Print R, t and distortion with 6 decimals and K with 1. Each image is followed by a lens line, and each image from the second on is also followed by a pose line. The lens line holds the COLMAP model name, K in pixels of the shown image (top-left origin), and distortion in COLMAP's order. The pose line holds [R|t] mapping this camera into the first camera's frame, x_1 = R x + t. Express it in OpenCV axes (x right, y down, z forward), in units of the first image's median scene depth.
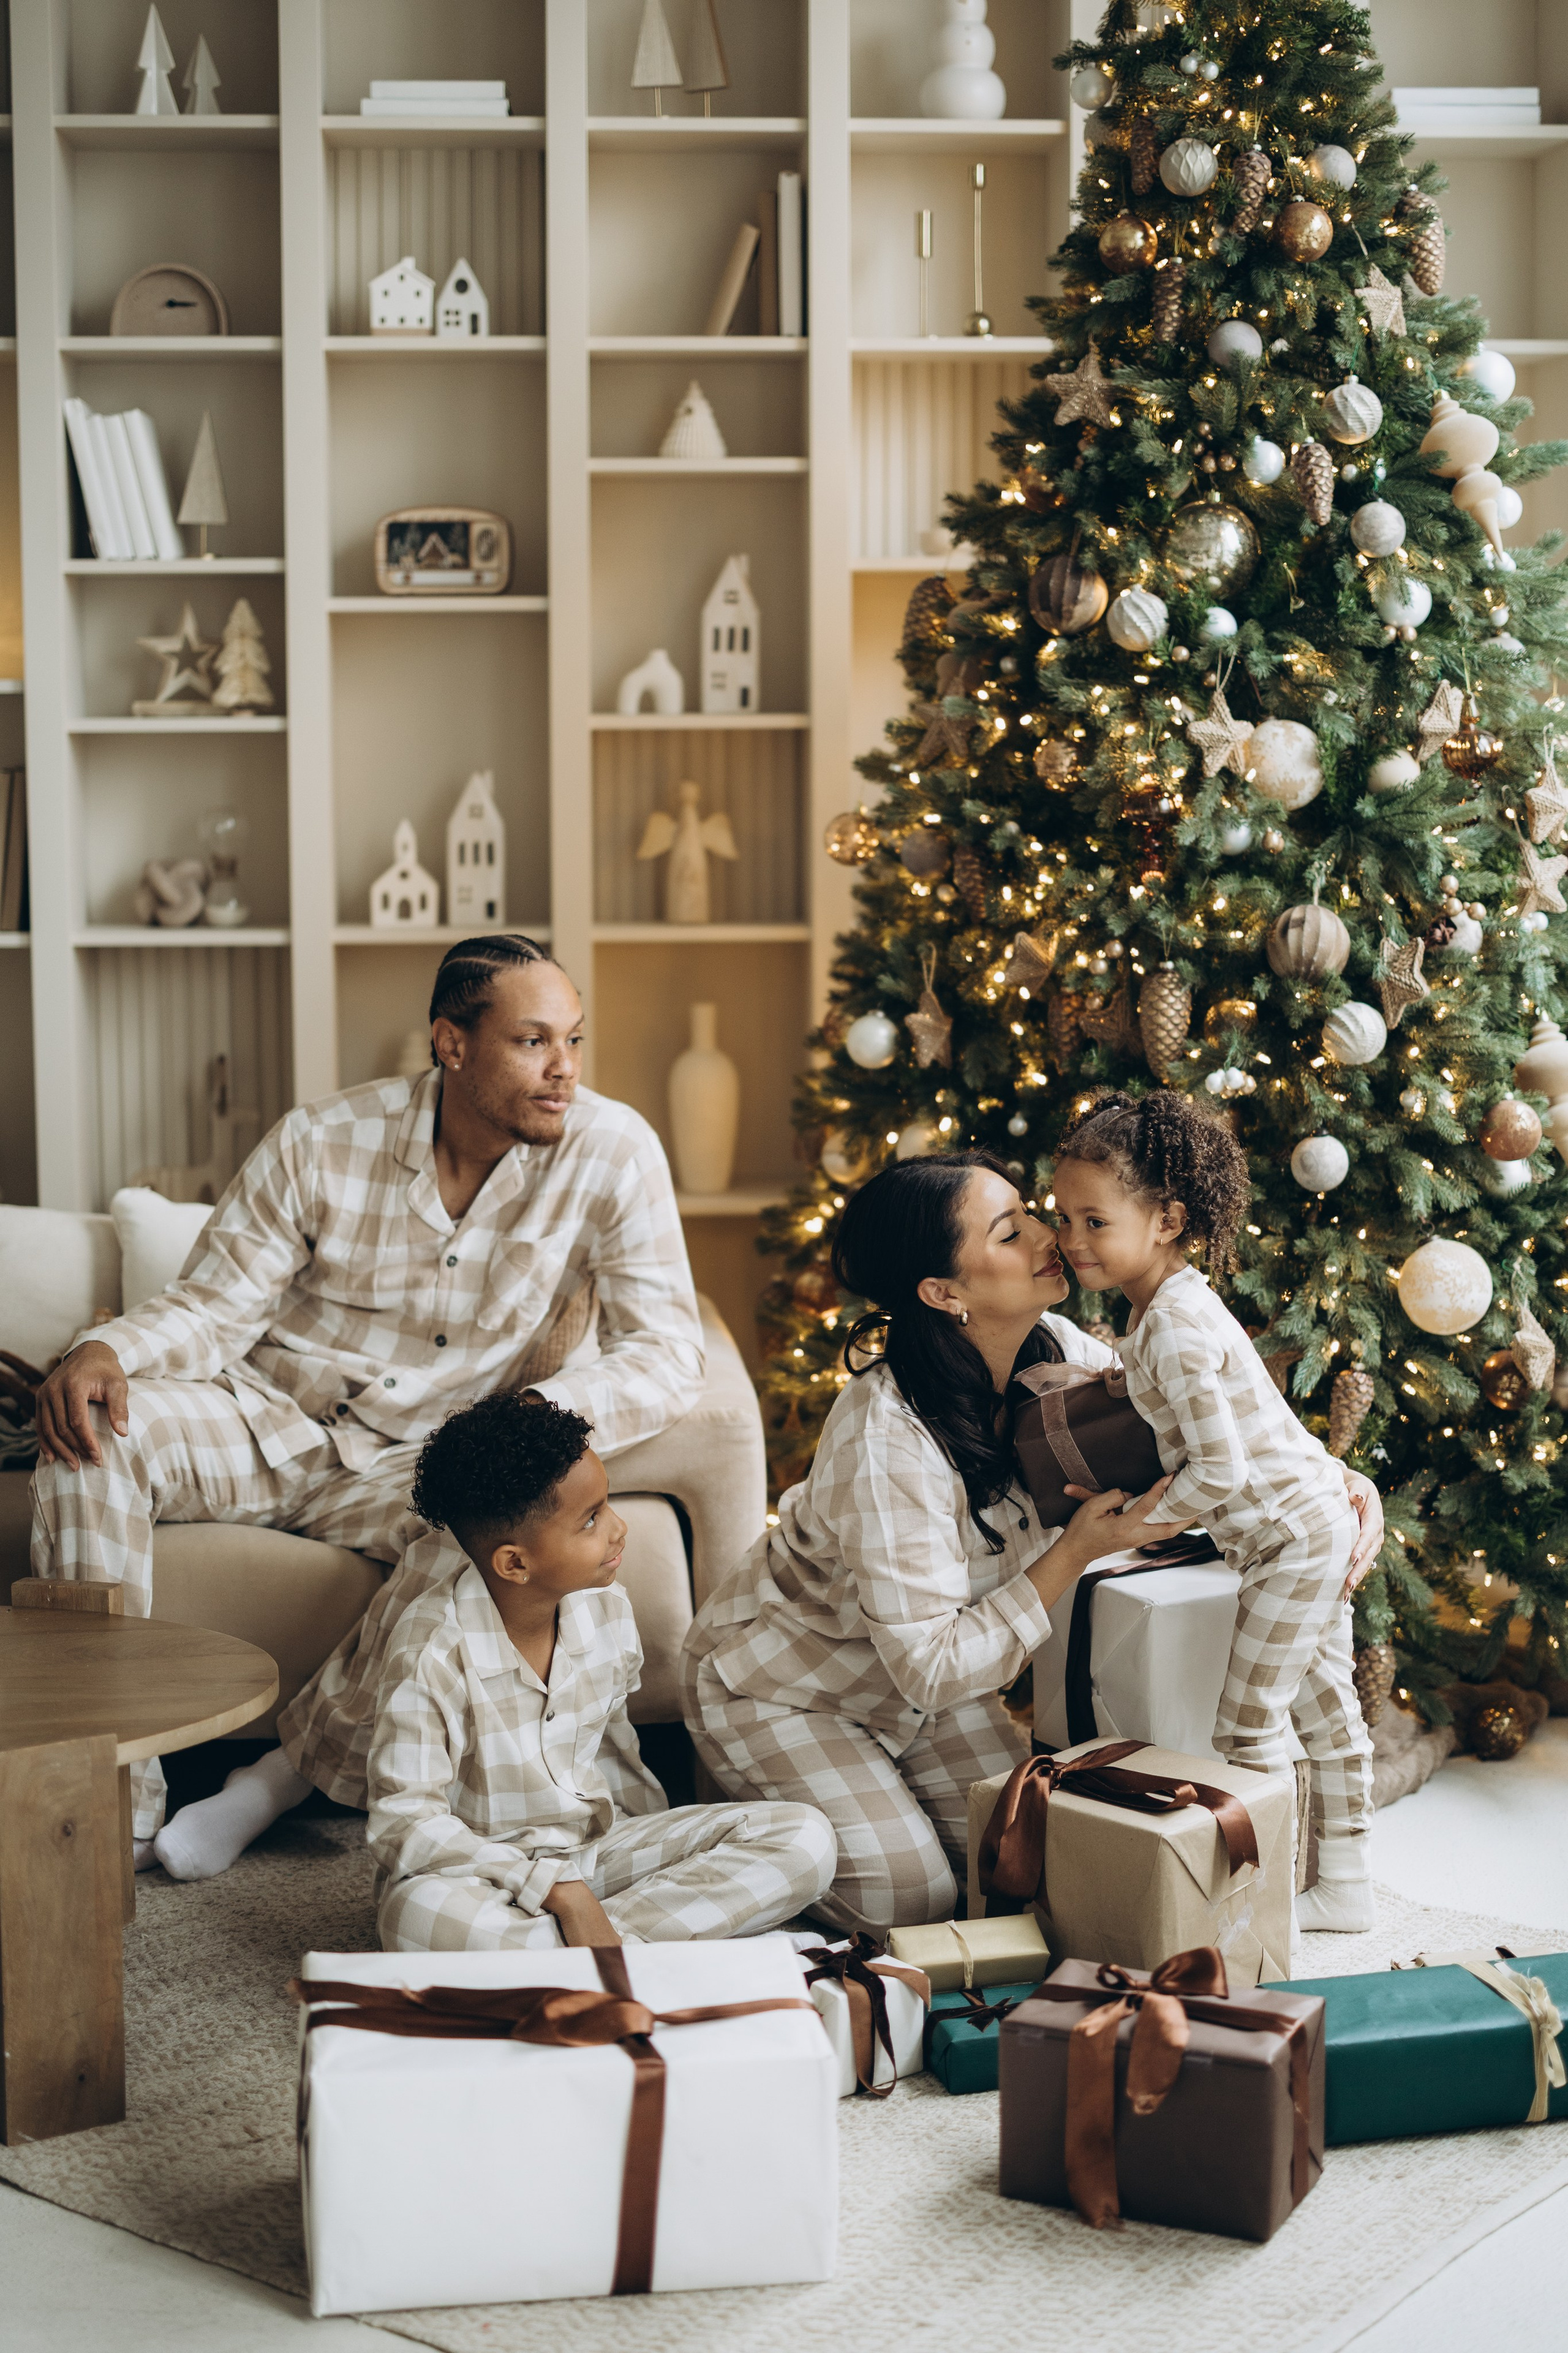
lens RADIAL K [[3550.0, 0, 784.0], [0, 3550.0, 1176.5], [0, 0, 1]] dist [-0.164741, 0.359217]
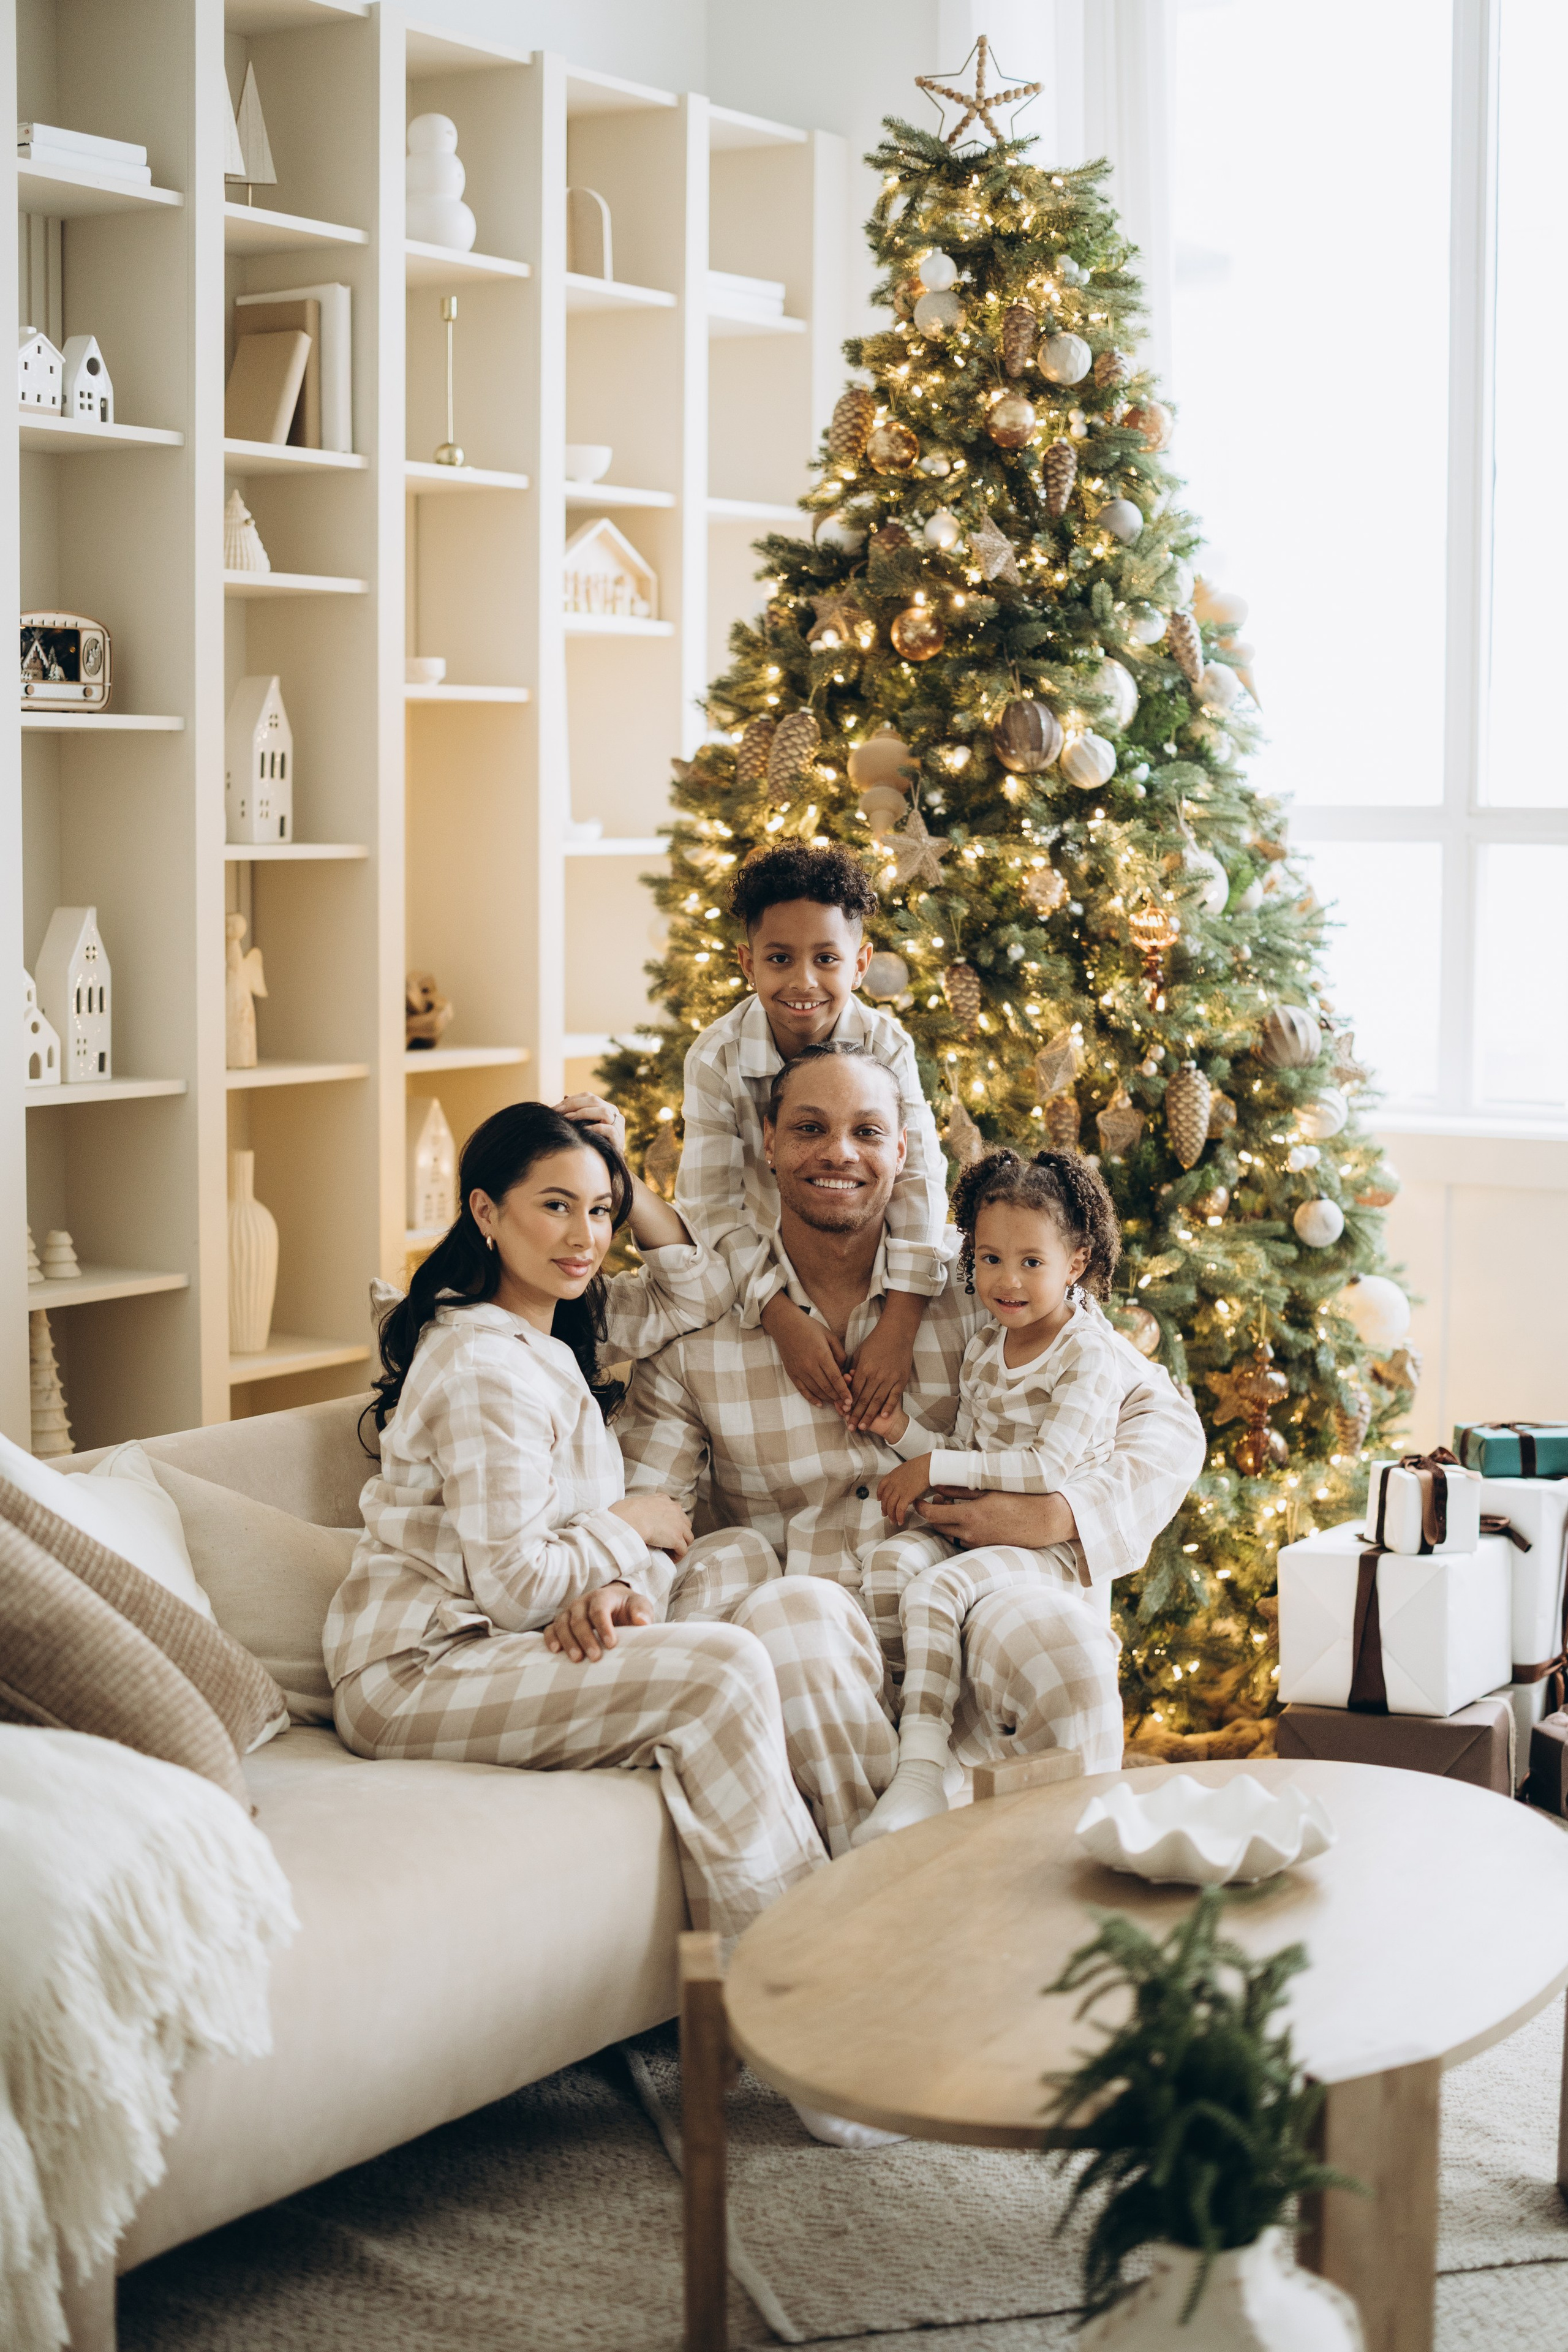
lens RADIAL K [[3548.8, 0, 784.0], [0, 3548.8, 1176.0], [0, 0, 1]] dist [-0.164741, 0.359217]
pose [[0.602101, -0.075910, 0.794803, -0.847977], [0.101814, 0.994643, 0.017867, -0.055369], [-0.791902, 0.070164, 0.606605, 0.398434]]
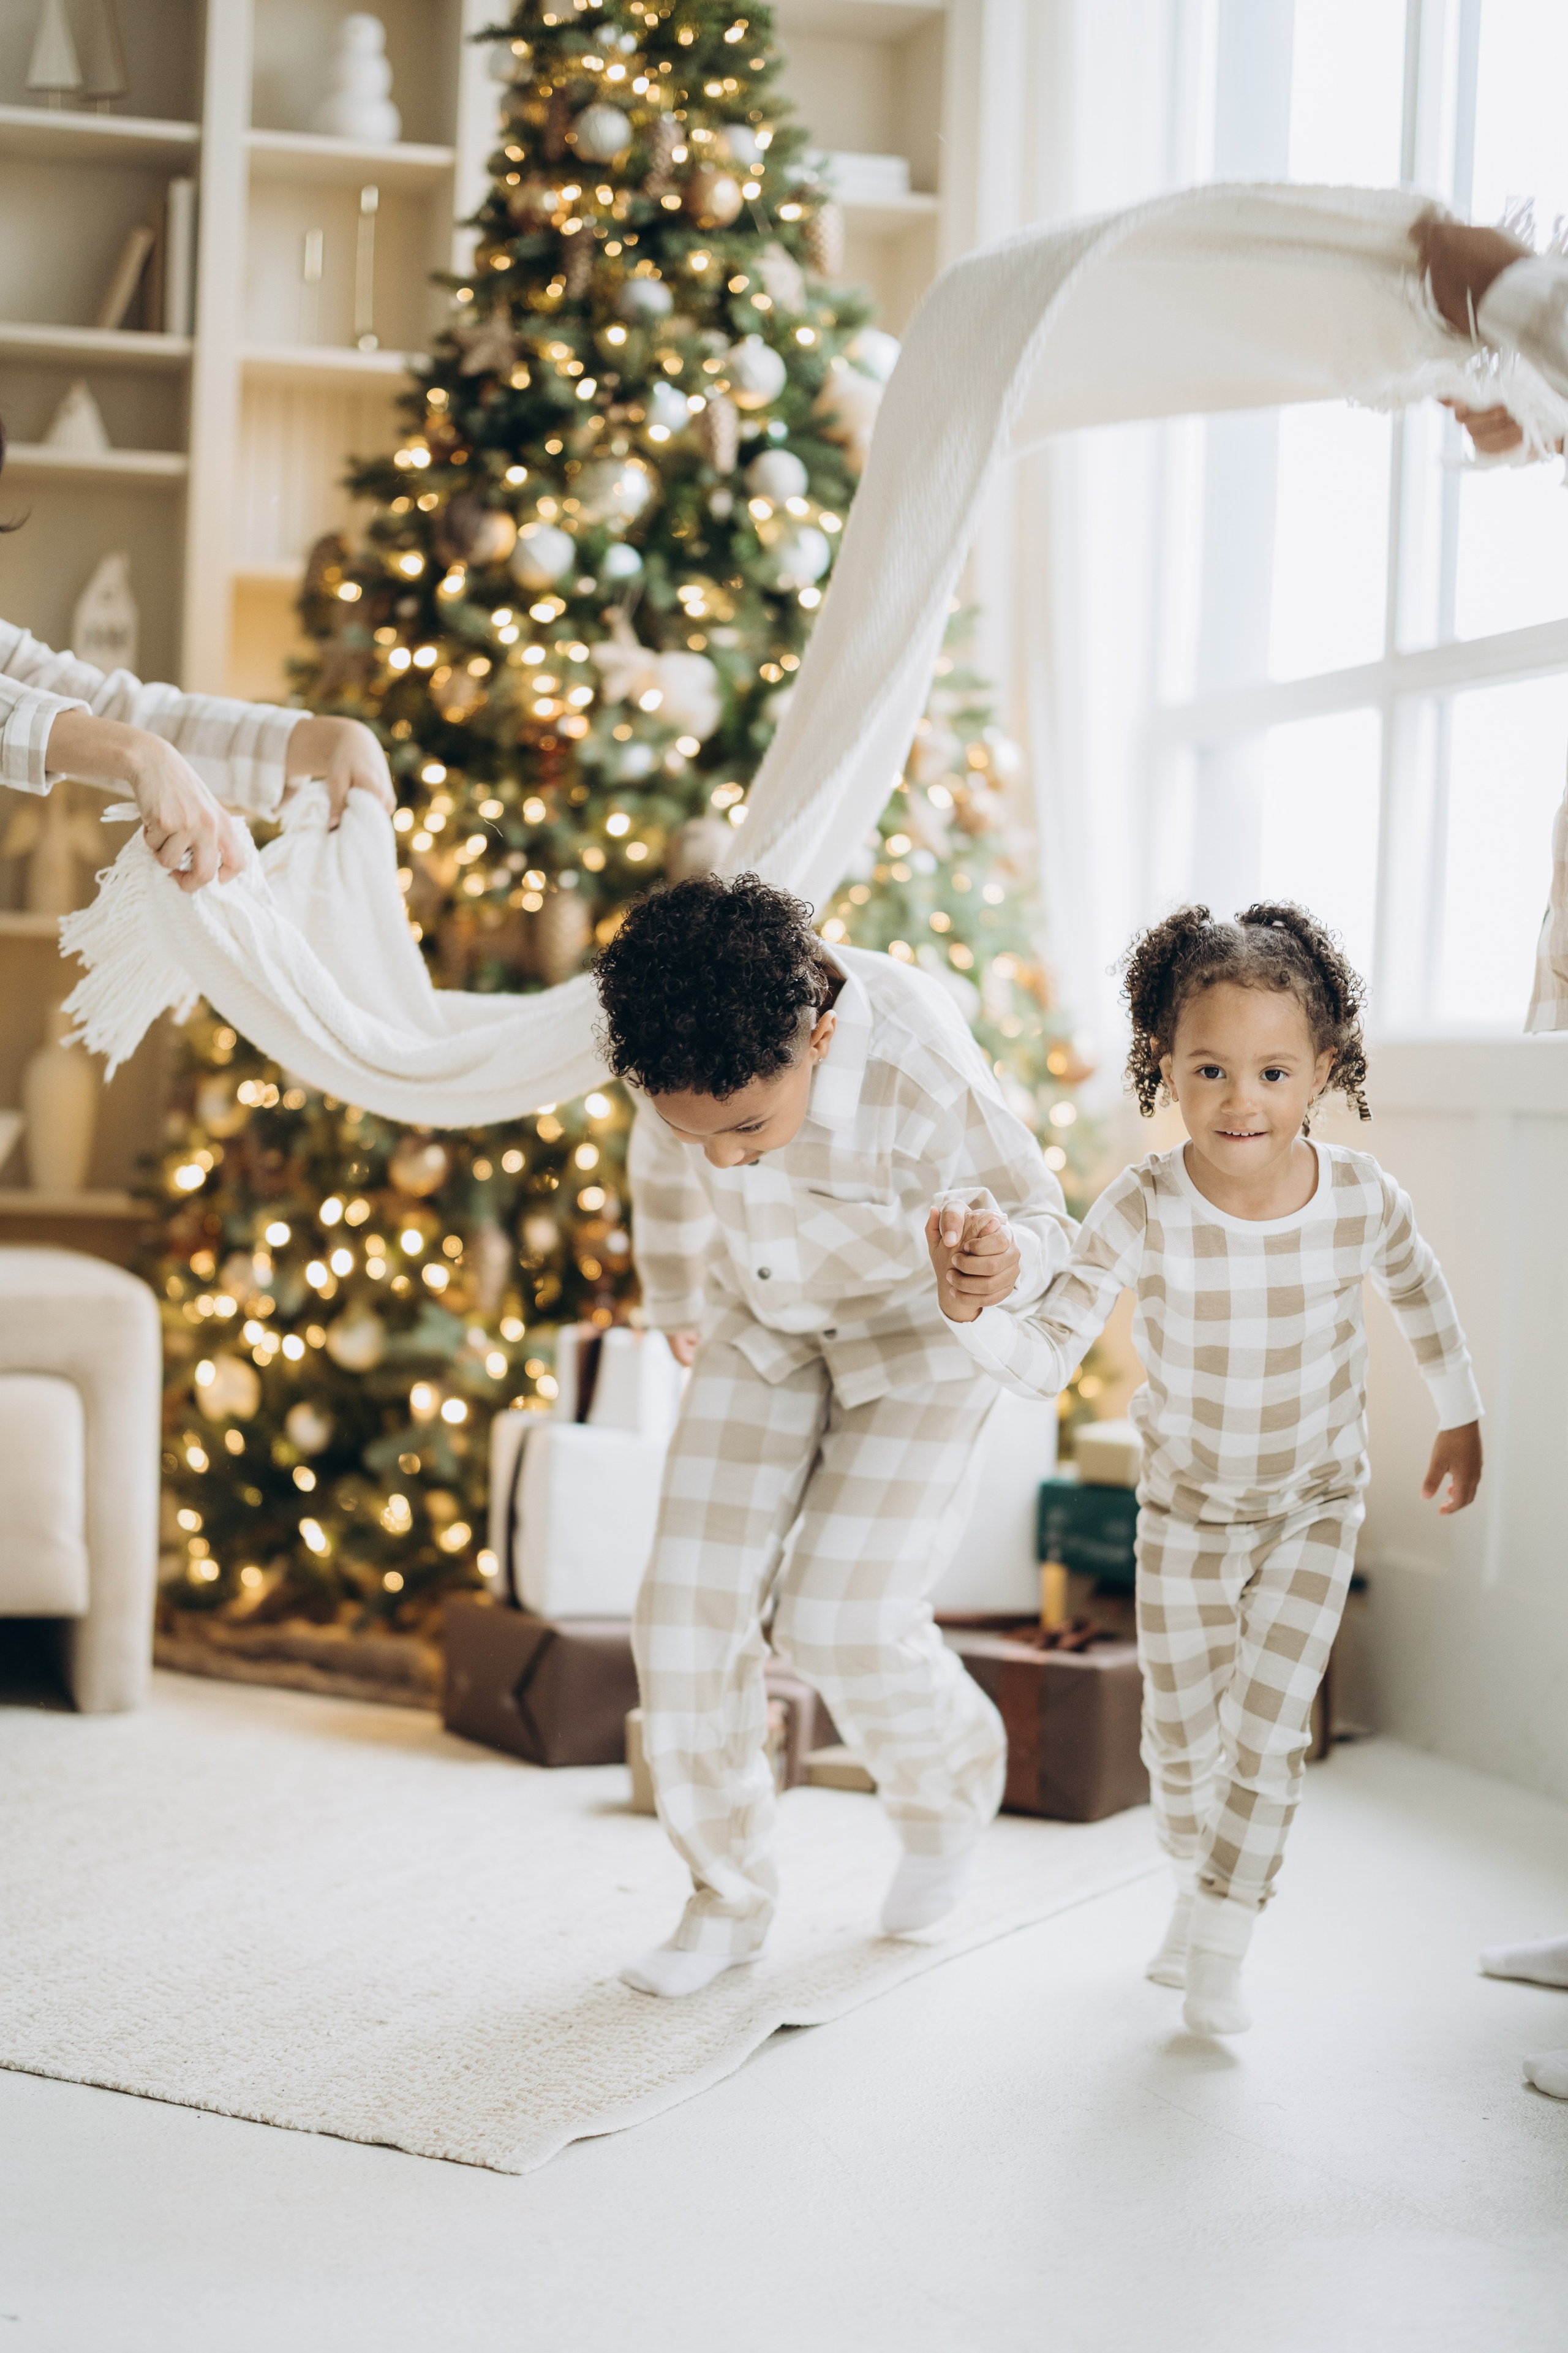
lens RADIAL K [[3550.0, 0, 784.0], [0, 3550.0, 1176.5], [0, 0, 1]] dist [-0.164741, 0.359217]
pose [[0.976539, 0.031314, 0.213052, -0.042475], [-0.008934, 0.994410, -0.105205, 0.125588], [-0.215155, 0.100834, 0.971360, 0.011229]]
